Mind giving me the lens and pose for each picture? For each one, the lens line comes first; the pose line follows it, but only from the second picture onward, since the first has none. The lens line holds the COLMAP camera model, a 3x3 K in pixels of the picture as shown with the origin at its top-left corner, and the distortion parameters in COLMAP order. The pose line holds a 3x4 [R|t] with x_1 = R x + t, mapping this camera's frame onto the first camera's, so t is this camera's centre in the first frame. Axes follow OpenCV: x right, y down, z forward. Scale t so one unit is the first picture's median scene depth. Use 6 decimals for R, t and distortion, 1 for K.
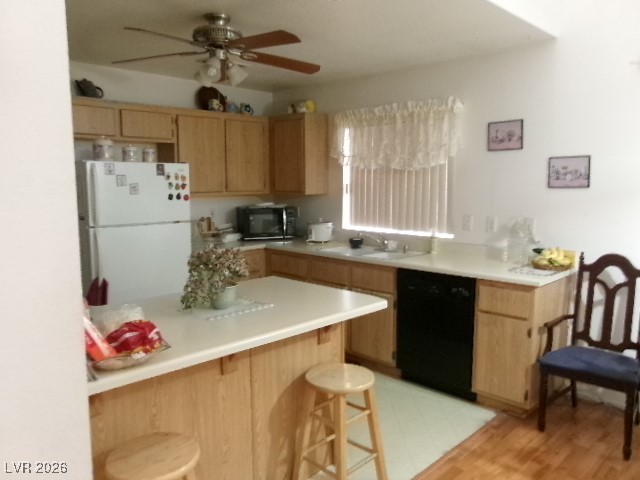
lens RADIAL K [[494.9, 0, 320.0], [0, 494.9, 240.0], [0, 0, 1]] dist [-0.042798, 0.068269]
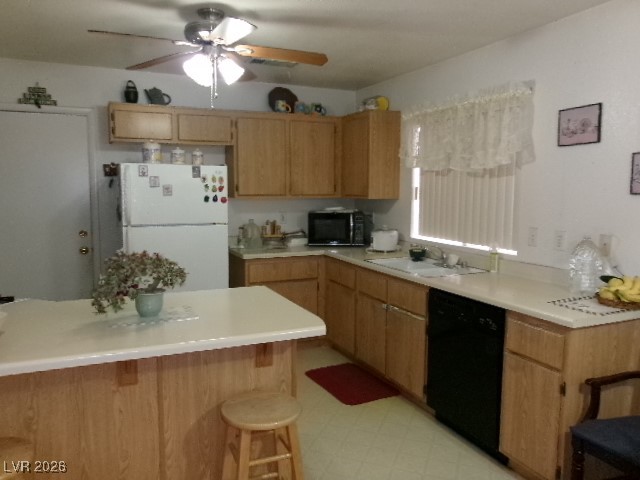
lens RADIAL K [[494.9, 0, 320.0], [0, 494.9, 240.0], [0, 0, 1]] dist [-0.042798, 0.068269]
pose [[0.934282, 0.044868, -0.353701, 0.279662], [-0.048373, 0.998829, -0.001069, -0.014115], [0.353238, 0.018108, 0.935358, 0.145120]]
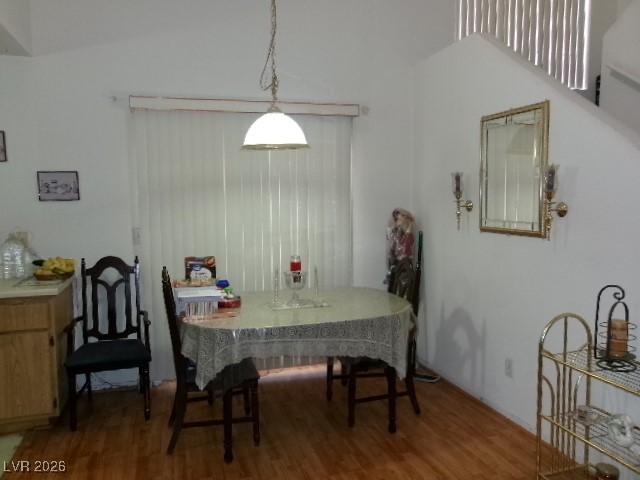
lens RADIAL K [[494.9, 0, 320.0], [0, 494.9, 240.0], [0, 0, 1]] dist [-0.042798, 0.068269]
pose [[0.463743, -0.082322, 0.882137, -0.168674], [0.106142, 0.993665, 0.036930, -0.000499], [-0.879589, 0.076506, 0.469543, 0.006828]]
